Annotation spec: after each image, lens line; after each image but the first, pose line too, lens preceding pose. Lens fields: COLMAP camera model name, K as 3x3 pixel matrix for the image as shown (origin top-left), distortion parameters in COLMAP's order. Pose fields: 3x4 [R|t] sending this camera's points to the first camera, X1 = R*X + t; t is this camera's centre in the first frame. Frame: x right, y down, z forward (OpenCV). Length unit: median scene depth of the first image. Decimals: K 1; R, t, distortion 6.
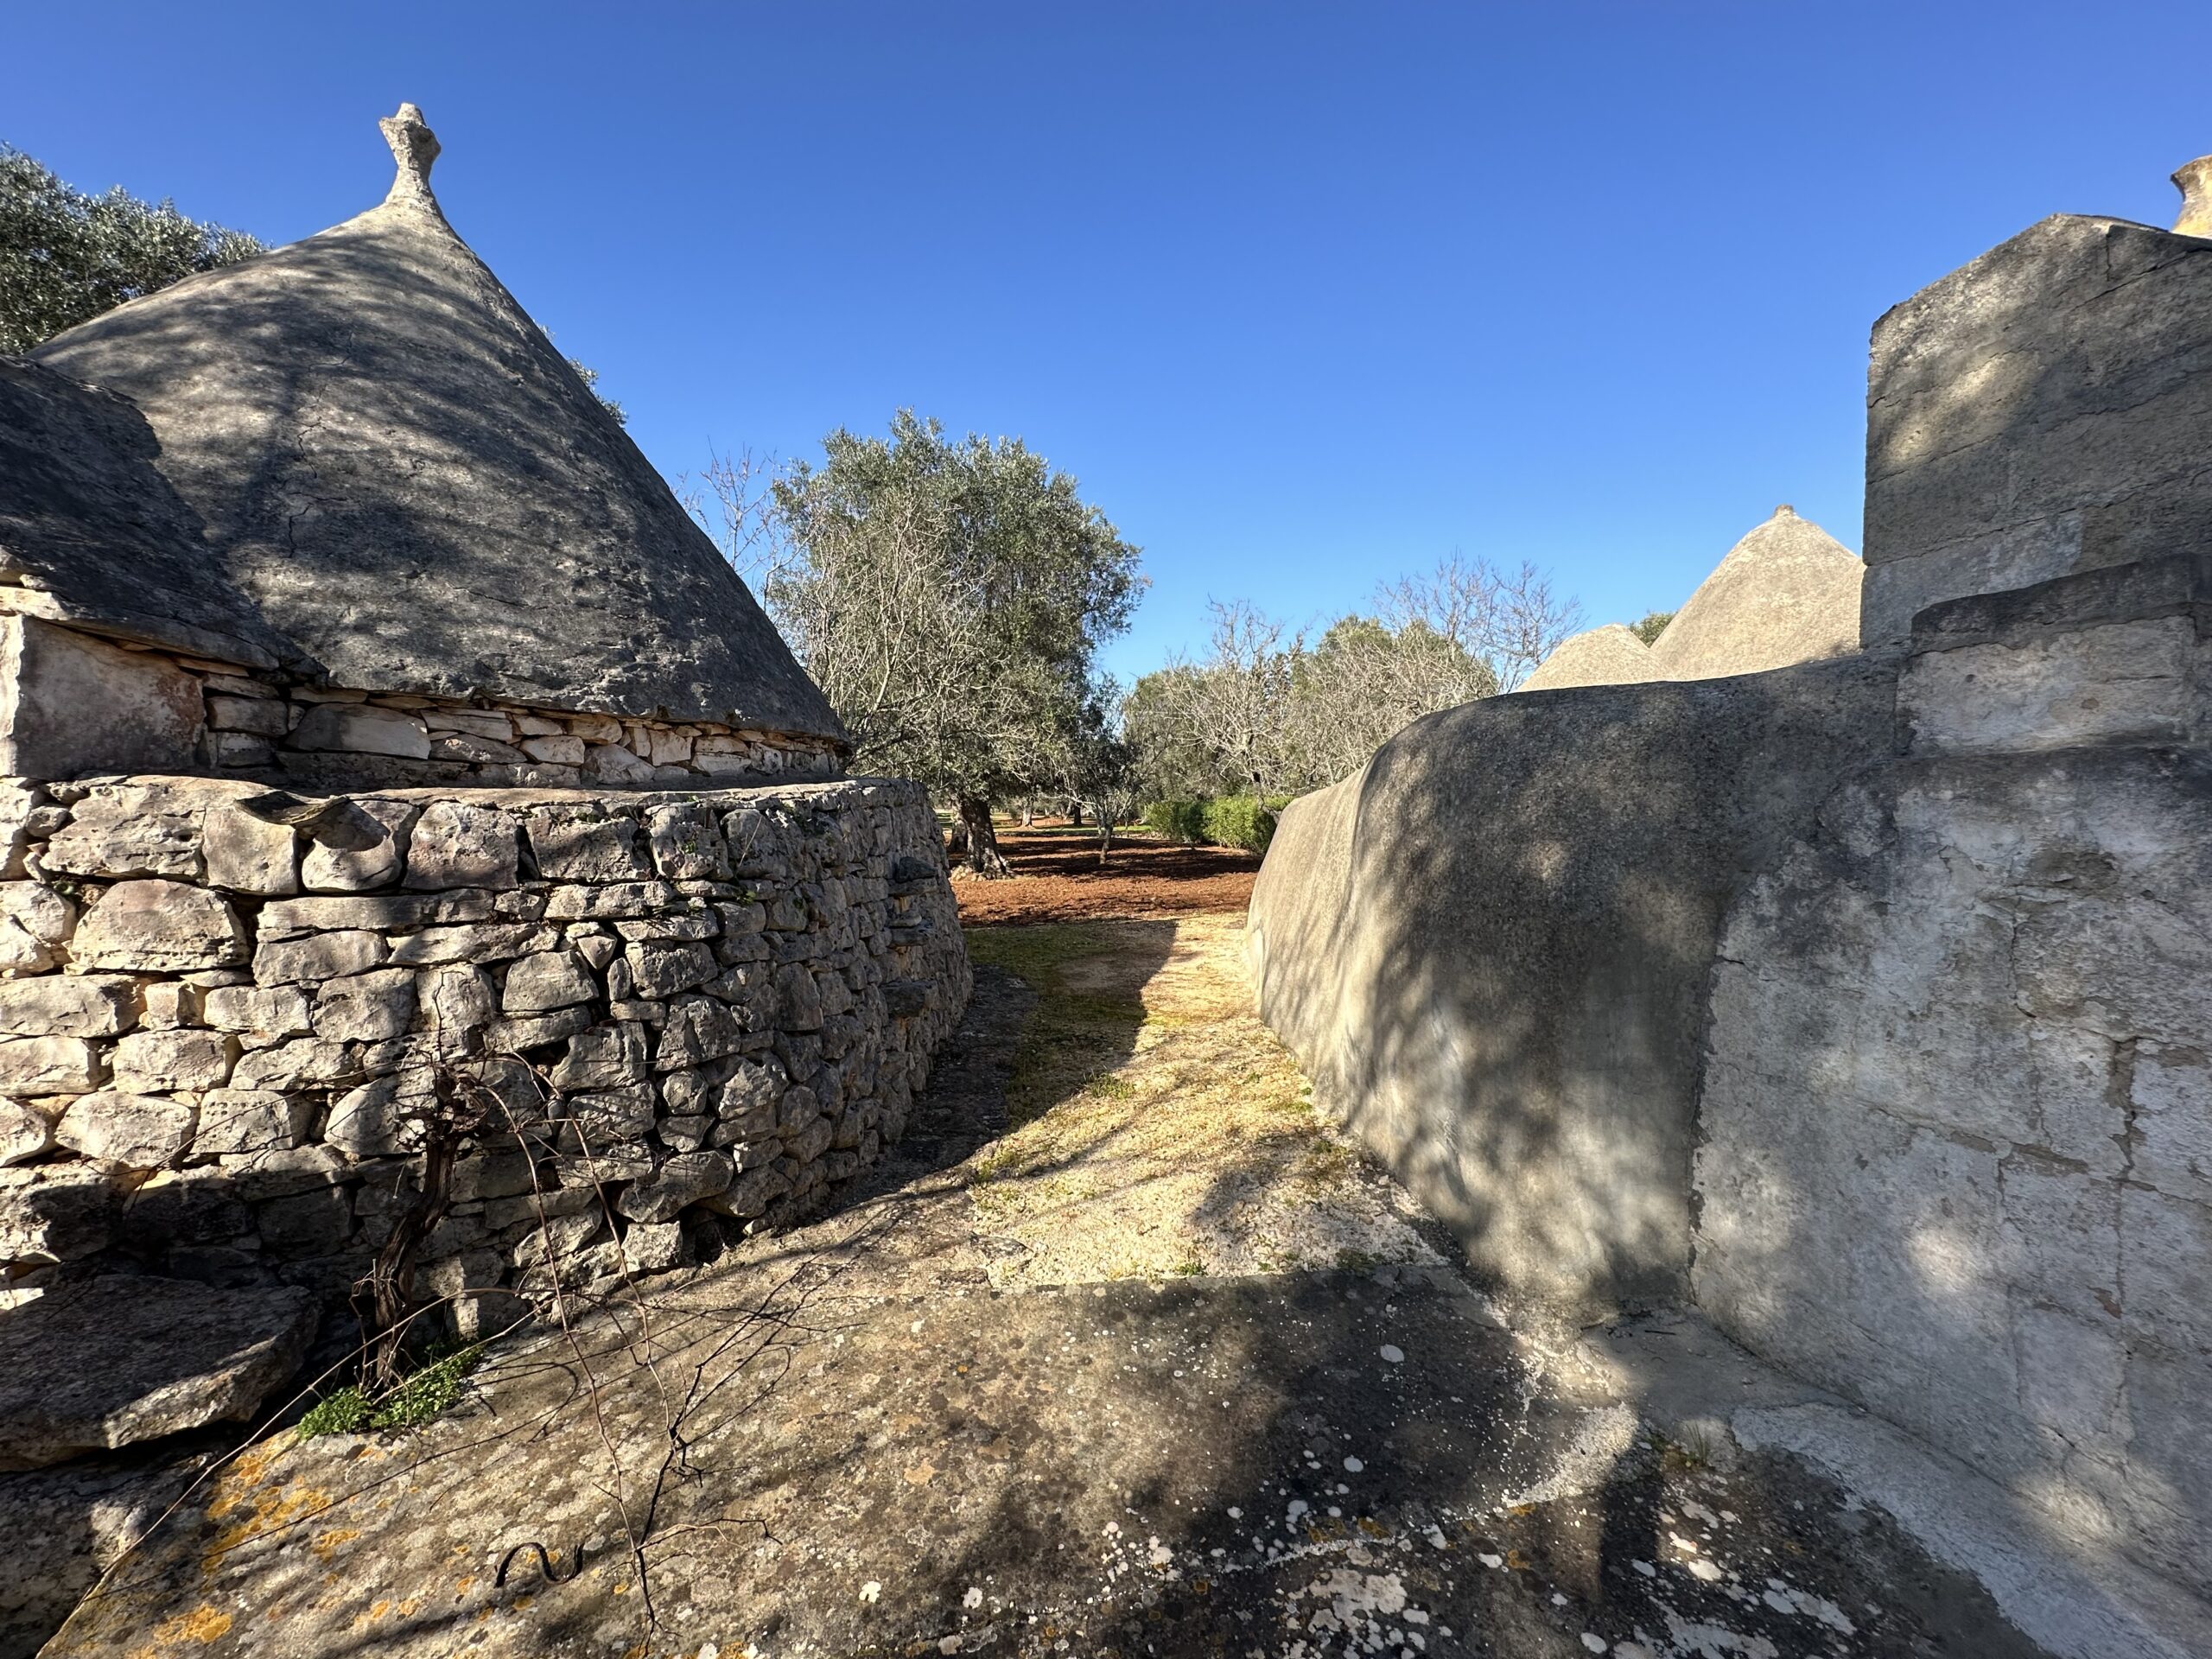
lens RADIAL K [[877.4, 0, 1107.5], [0, 877.4, 828.4], [0, 0, 1]] dist [-0.001838, 0.000447]
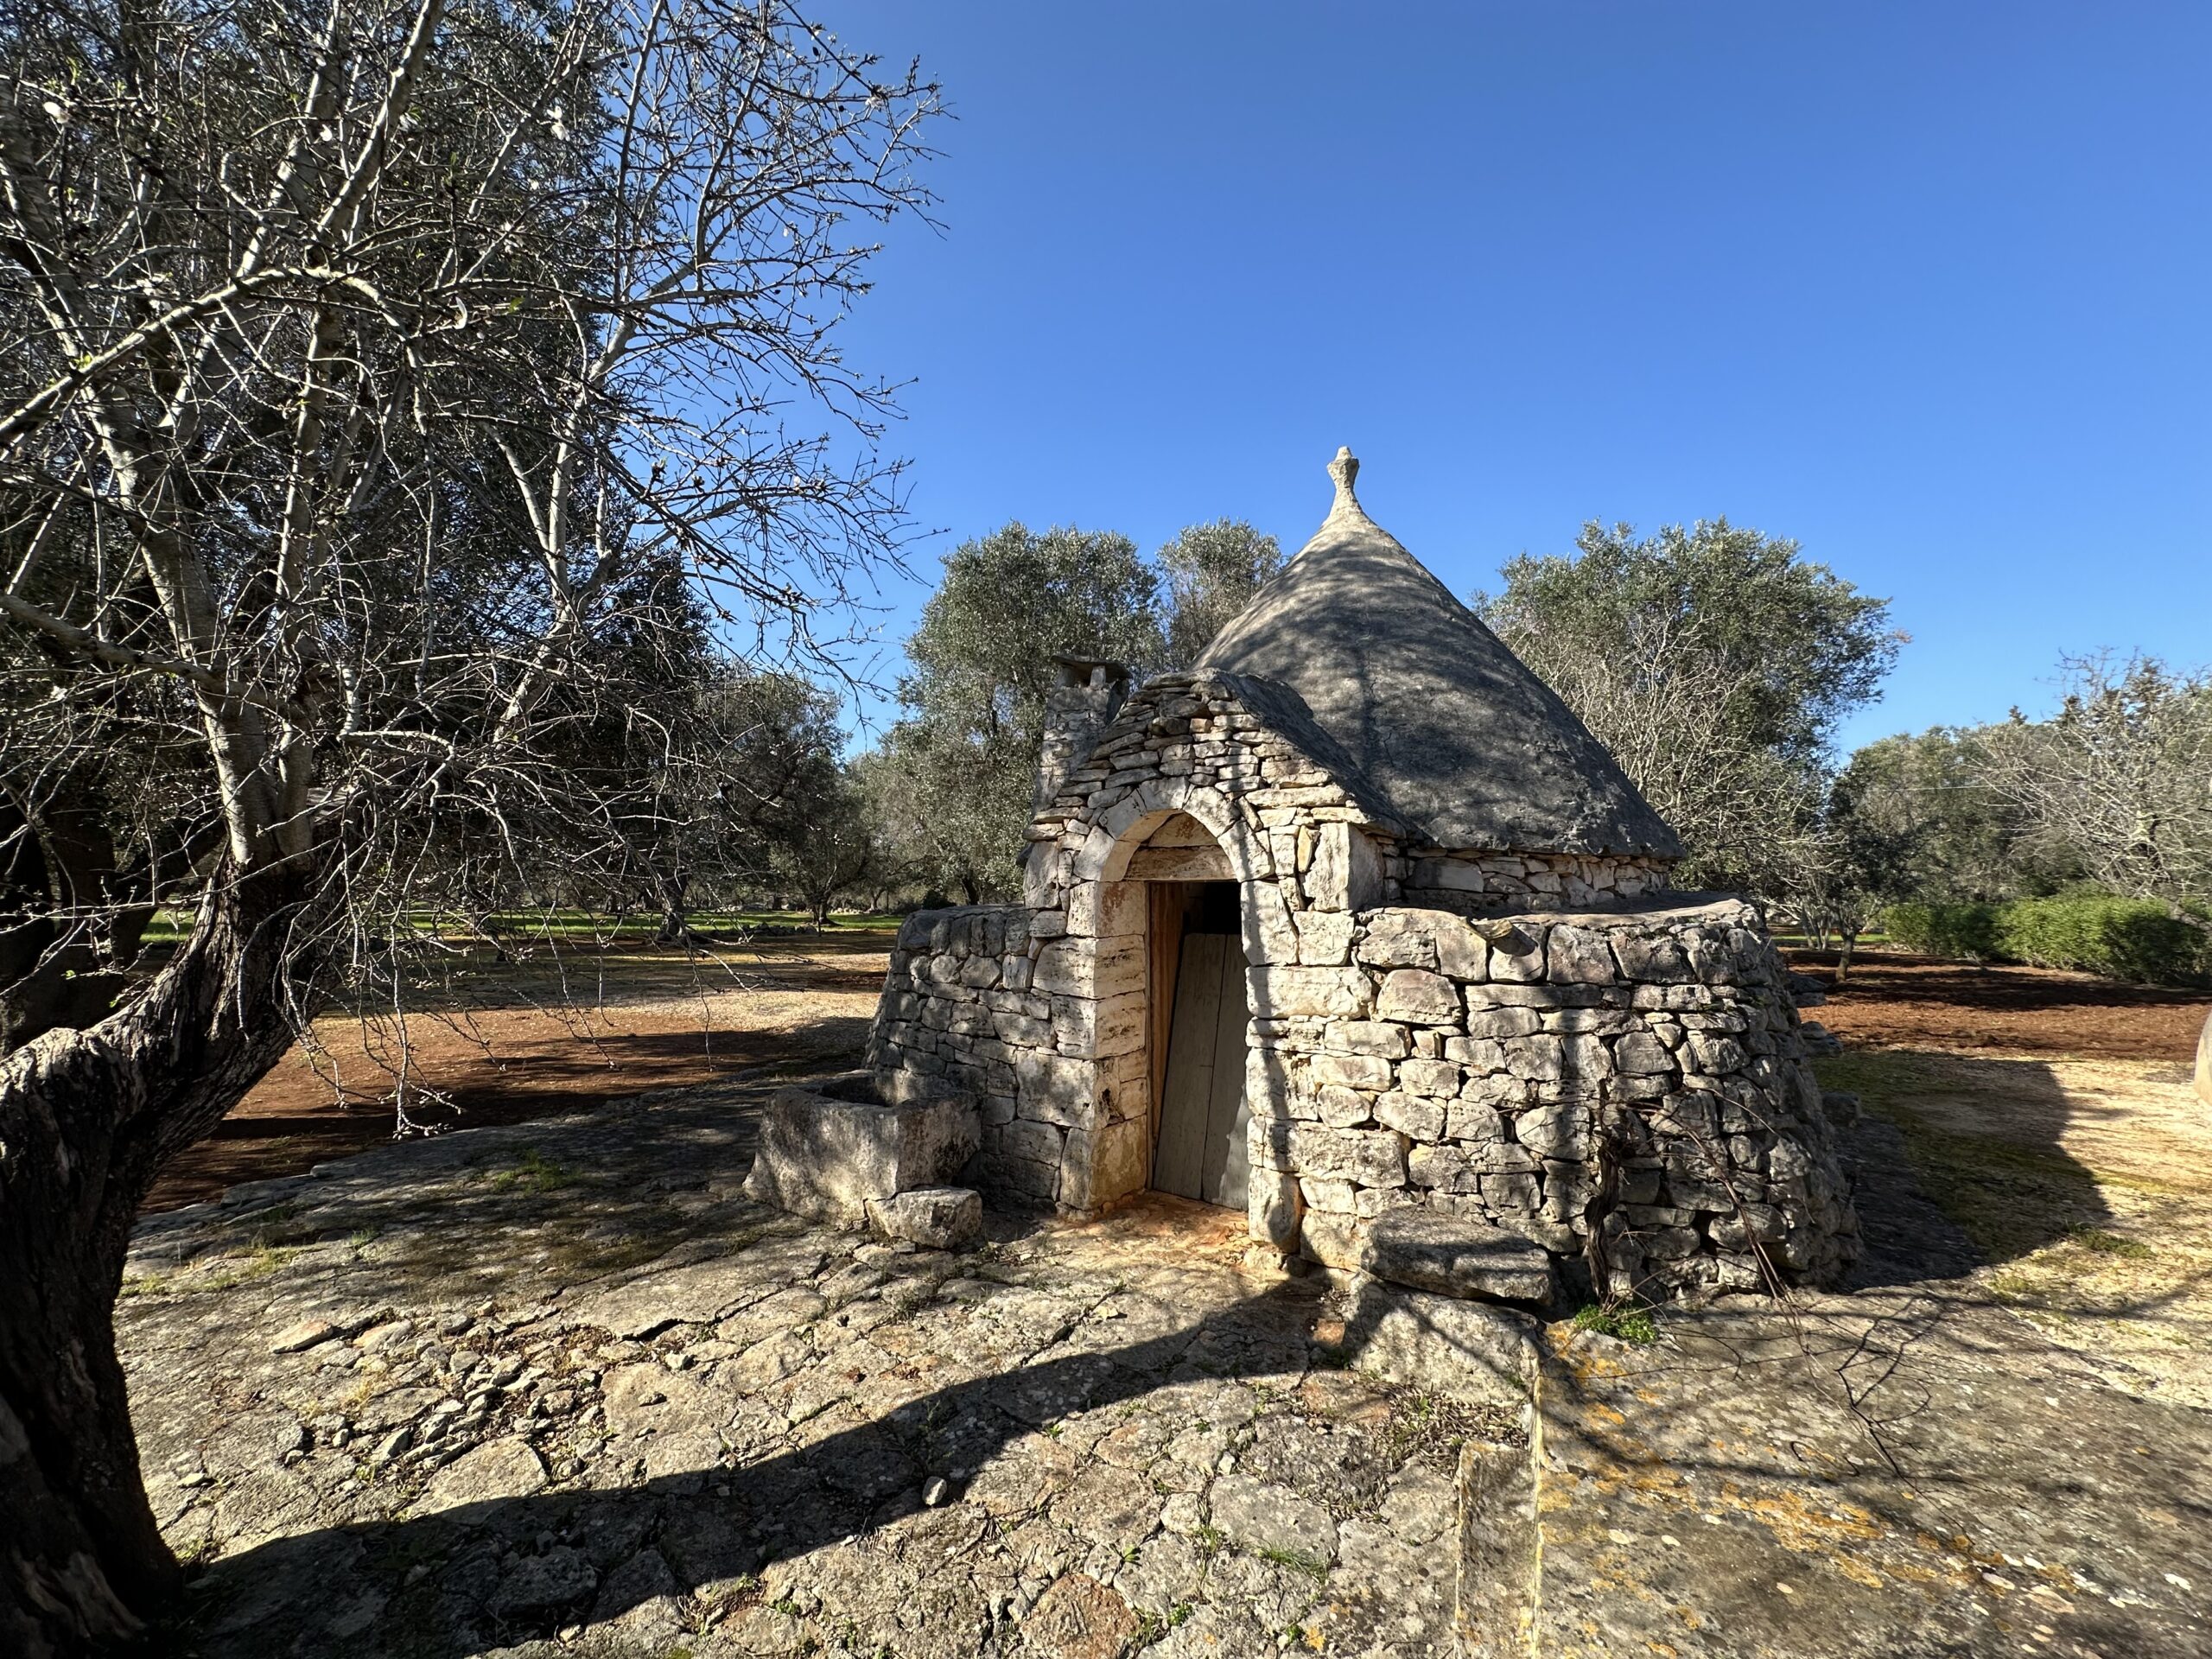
lens RADIAL K [[877.4, 0, 1103.6], [0, 877.4, 827.0], [0, 0, 1]] dist [-0.001838, 0.000447]
pose [[0.790591, -0.053145, -0.610035, -0.410306], [-0.017741, 0.993821, -0.109571, -0.016383], [0.612088, 0.097448, 0.784762, -0.621453]]
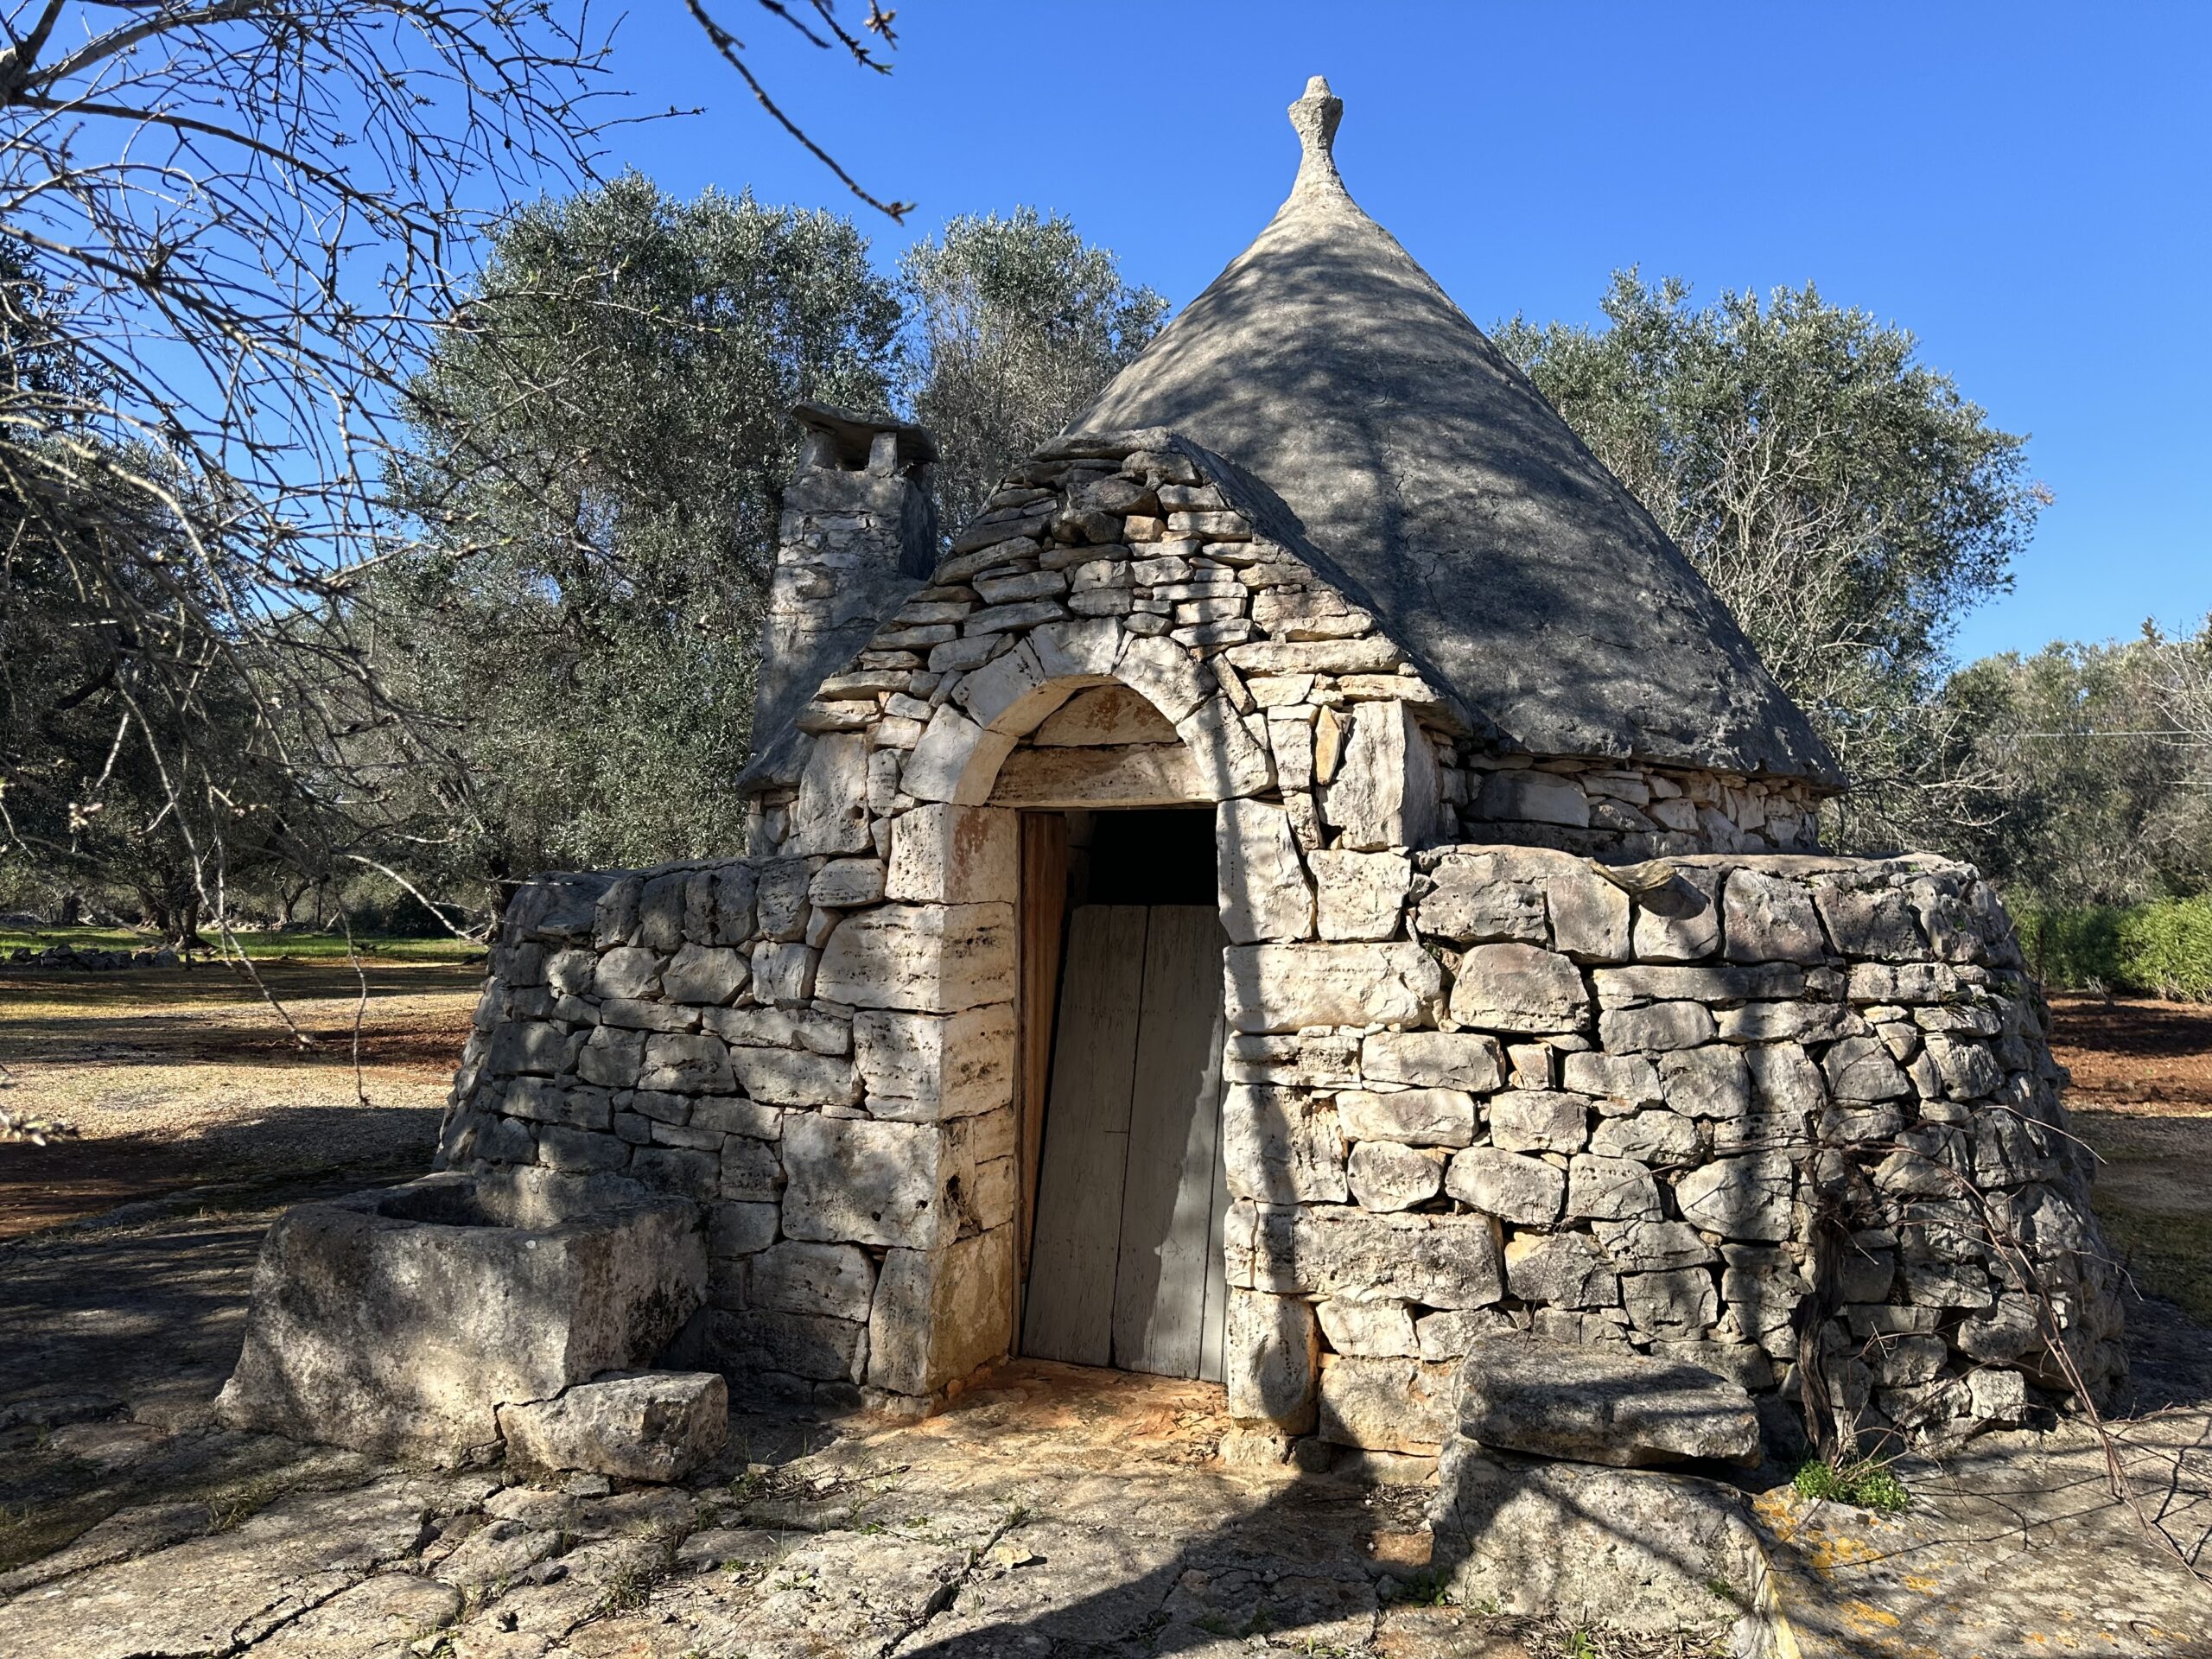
lens RADIAL K [[1541.6, 0, 1105.9], [0, 1541.6, 828.9], [0, 0, 1]] dist [0.091906, -0.110337]
pose [[0.910005, -0.023030, -0.413958, -0.622734], [-0.012118, 0.996552, -0.082080, 0.065131], [0.414421, 0.079710, 0.906588, -0.717333]]
